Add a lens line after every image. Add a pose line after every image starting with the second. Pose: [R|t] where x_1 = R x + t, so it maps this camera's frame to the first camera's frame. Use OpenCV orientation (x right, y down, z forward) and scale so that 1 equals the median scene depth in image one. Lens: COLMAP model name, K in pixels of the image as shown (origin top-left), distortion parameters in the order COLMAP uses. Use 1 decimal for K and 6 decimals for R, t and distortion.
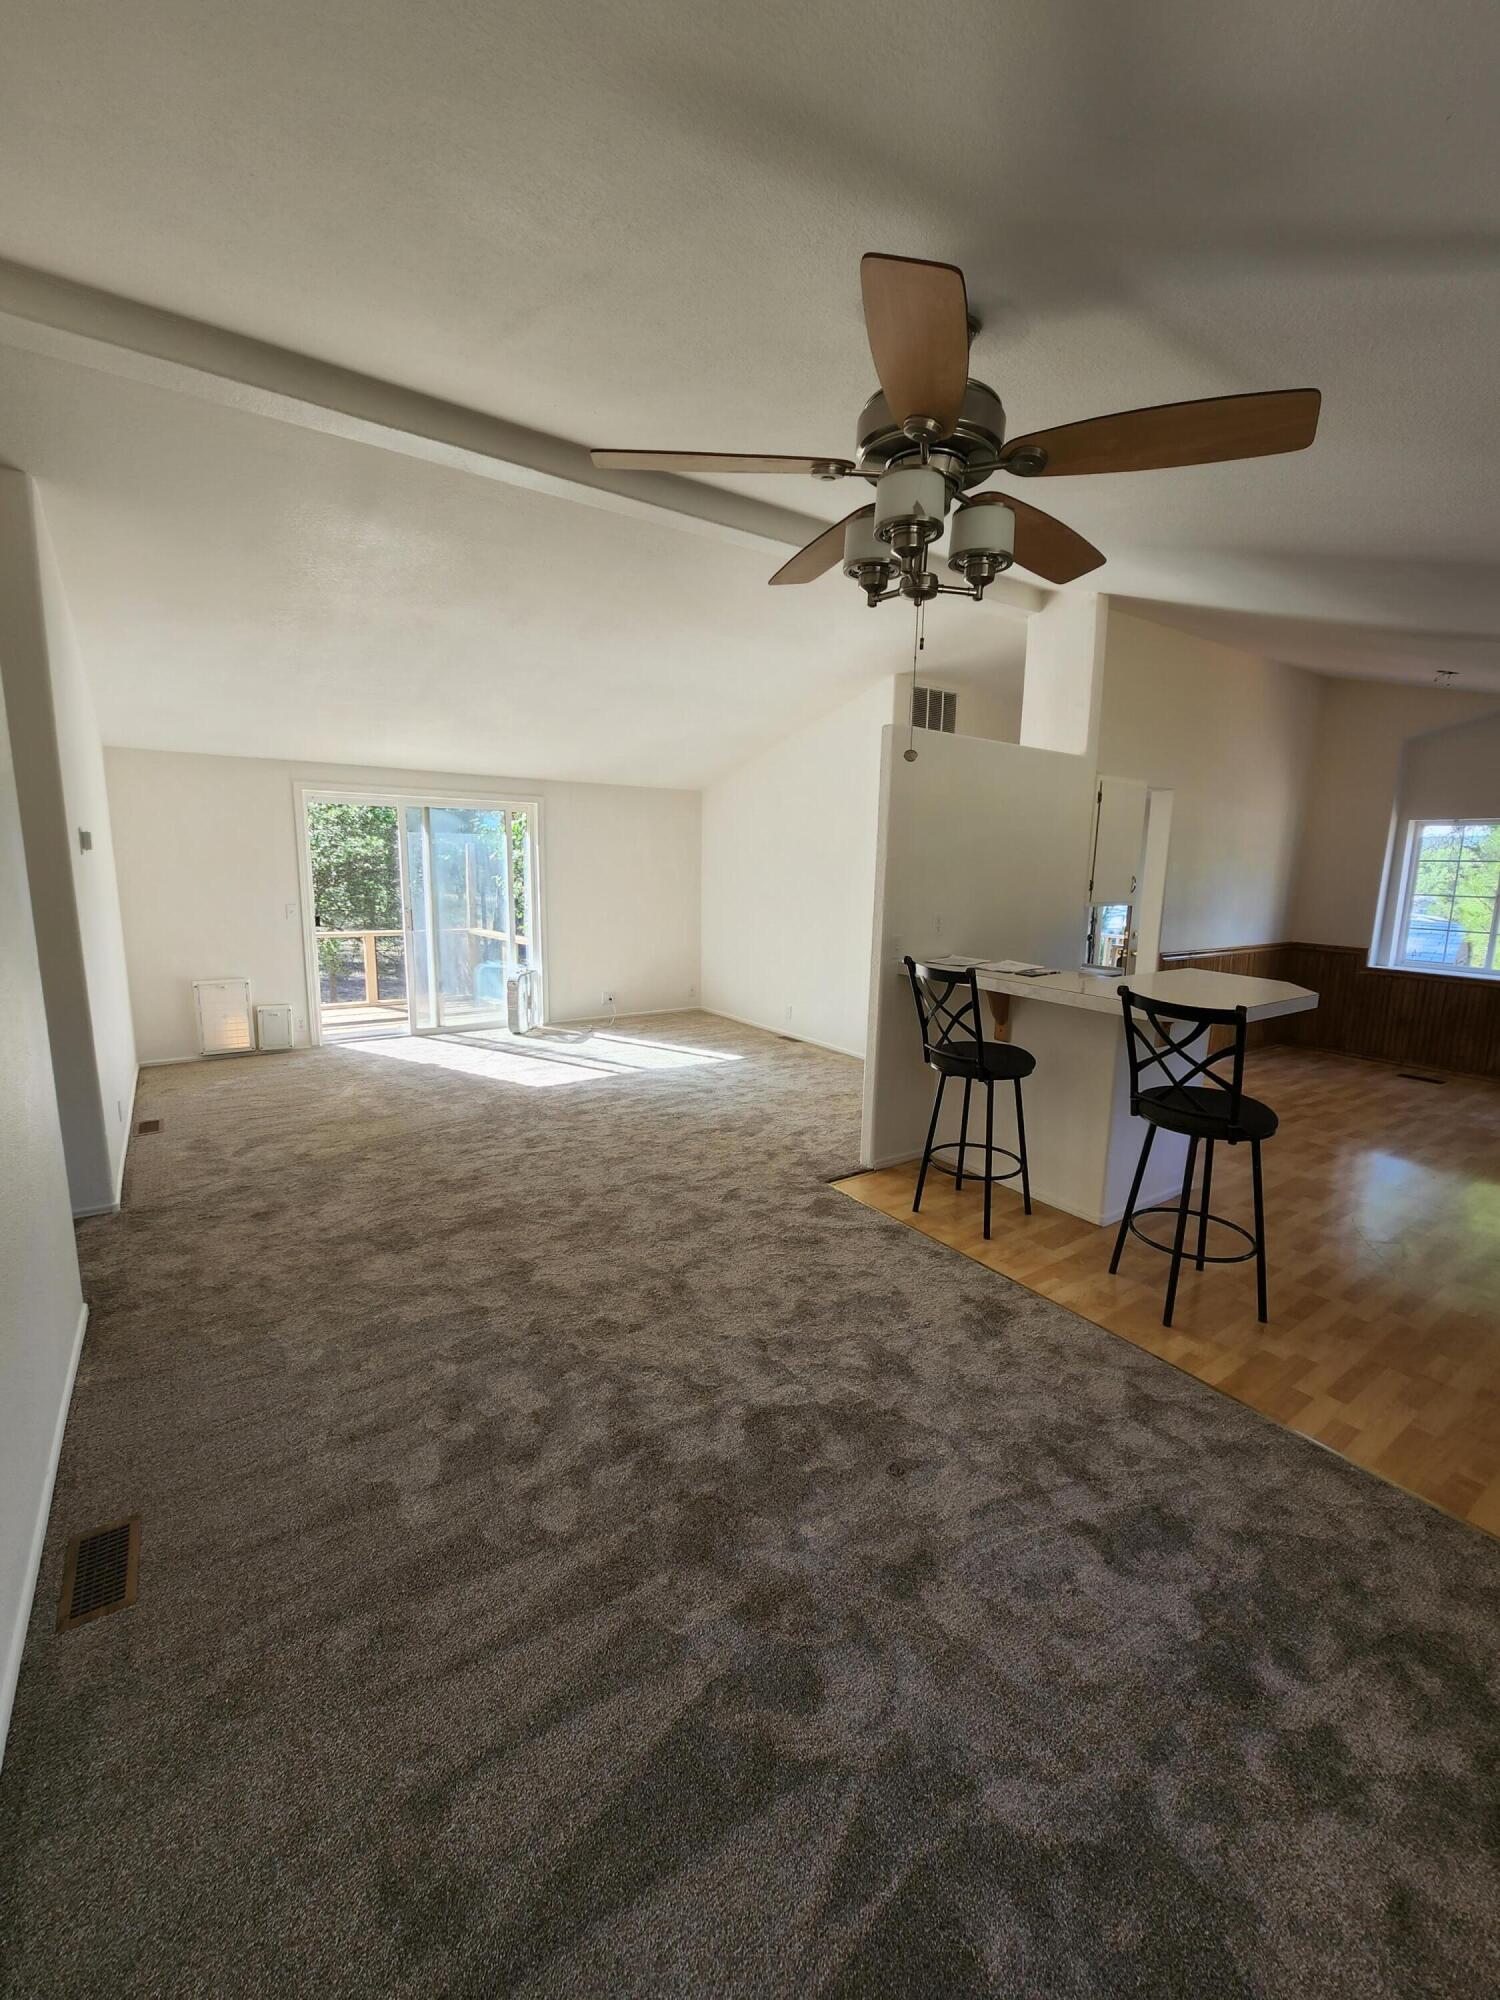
lens RADIAL K [[819.5, 0, 755.9], [0, 819.5, 995.9], [0, 0, 1]] dist [-0.001487, -0.000291]
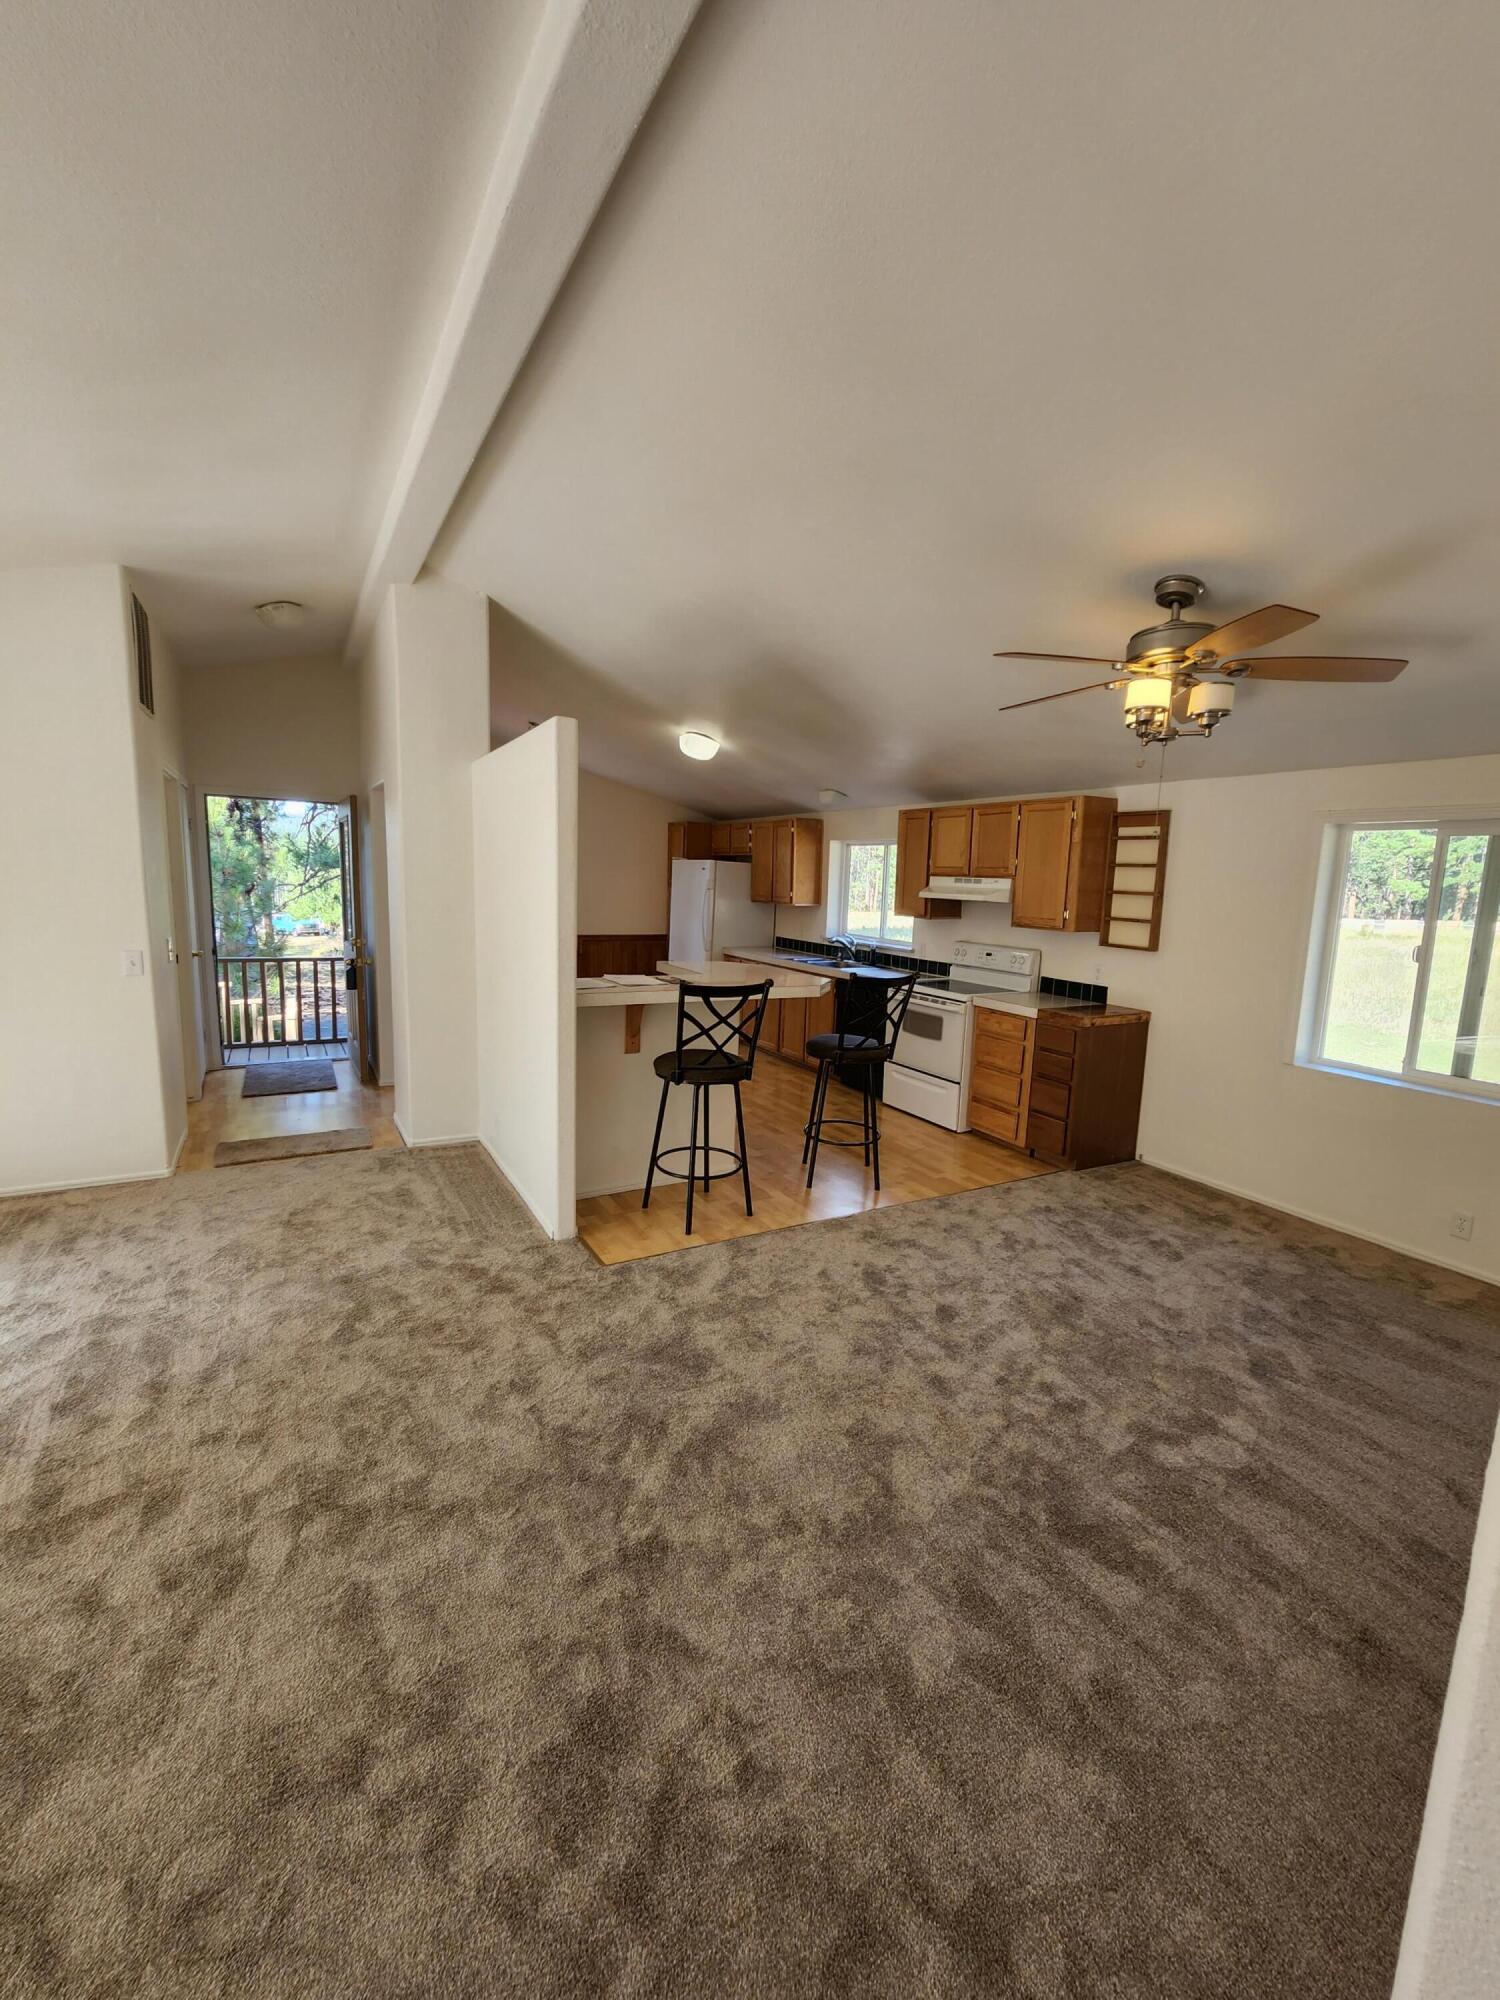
lens RADIAL K [[819.5, 0, 755.9], [0, 819.5, 995.9], [0, 0, 1]] dist [-0.001487, -0.000291]
pose [[0.084501, -0.156925, 0.983989, -0.580376], [0.134257, 0.980309, 0.144808, -0.120482], [-0.987337, 0.119871, 0.103905, 0.627668]]
